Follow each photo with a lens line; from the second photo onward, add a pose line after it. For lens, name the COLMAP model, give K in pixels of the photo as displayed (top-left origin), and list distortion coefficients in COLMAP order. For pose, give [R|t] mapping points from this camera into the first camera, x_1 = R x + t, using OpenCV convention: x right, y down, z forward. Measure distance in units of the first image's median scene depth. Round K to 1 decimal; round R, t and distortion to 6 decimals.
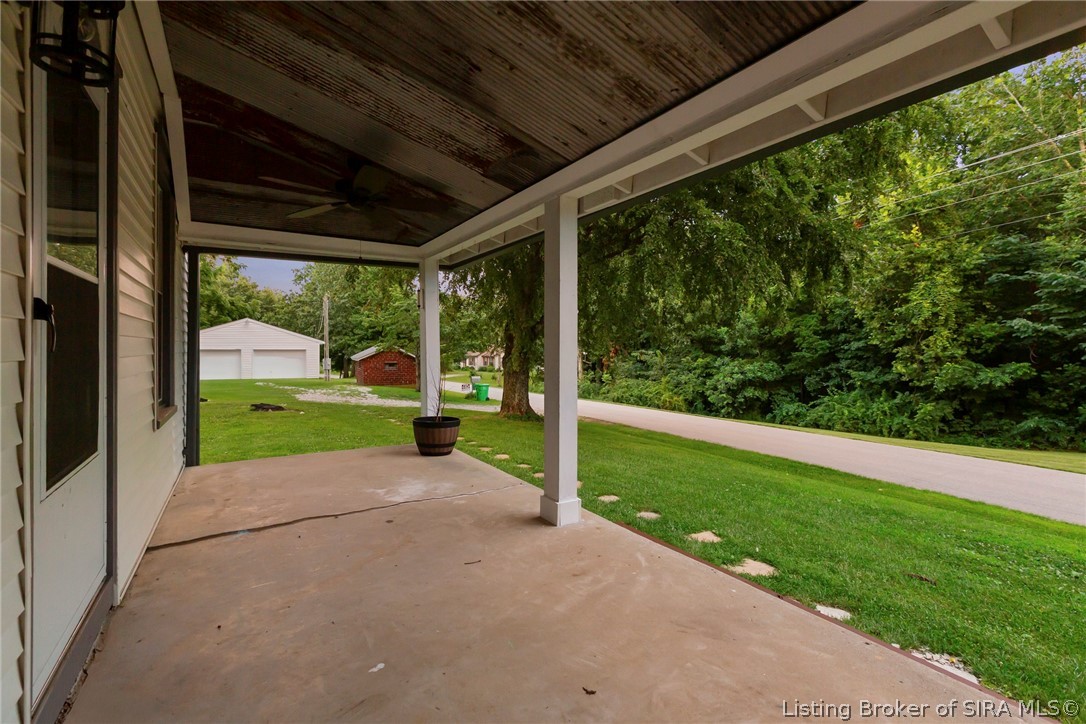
lens RADIAL K [[491.5, 0, 548.1], [0, 491.5, 341.9], [0, 0, 1]] dist [0.000249, -0.000690]
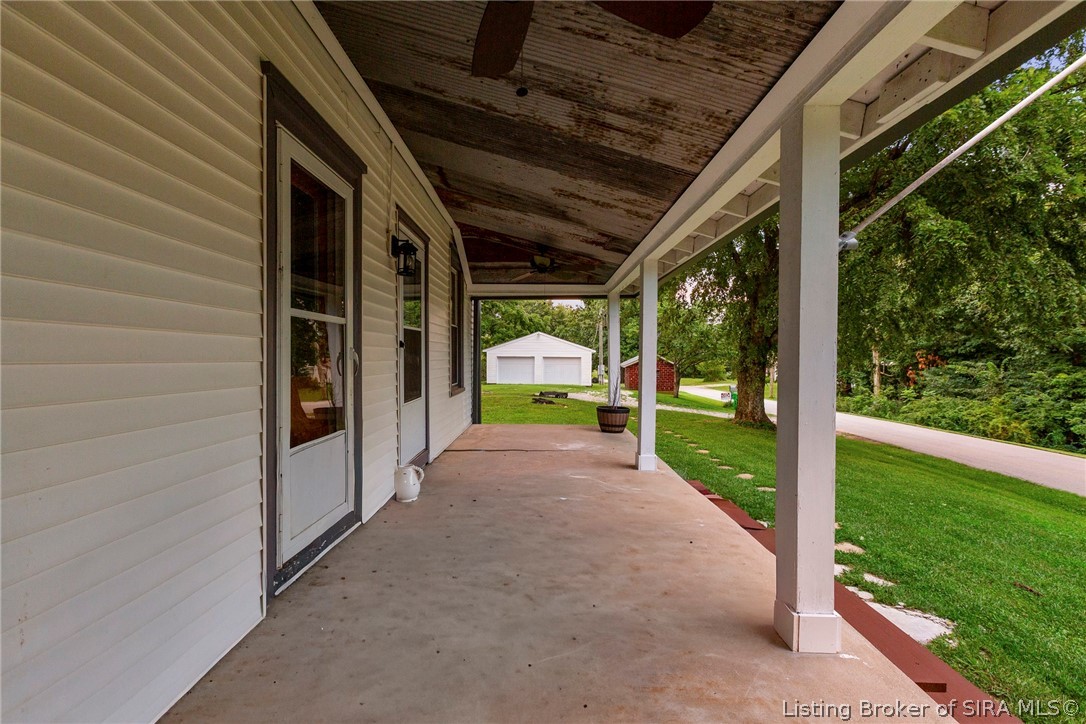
lens RADIAL K [[491.5, 0, 541.9], [0, 491.5, 361.1], [0, 0, 1]] dist [0.000249, -0.000690]
pose [[0.844736, 0.012541, -0.535036, 0.083093], [-0.000824, 0.999755, 0.022133, -0.001510], [0.535182, -0.018255, 0.844540, -0.069482]]
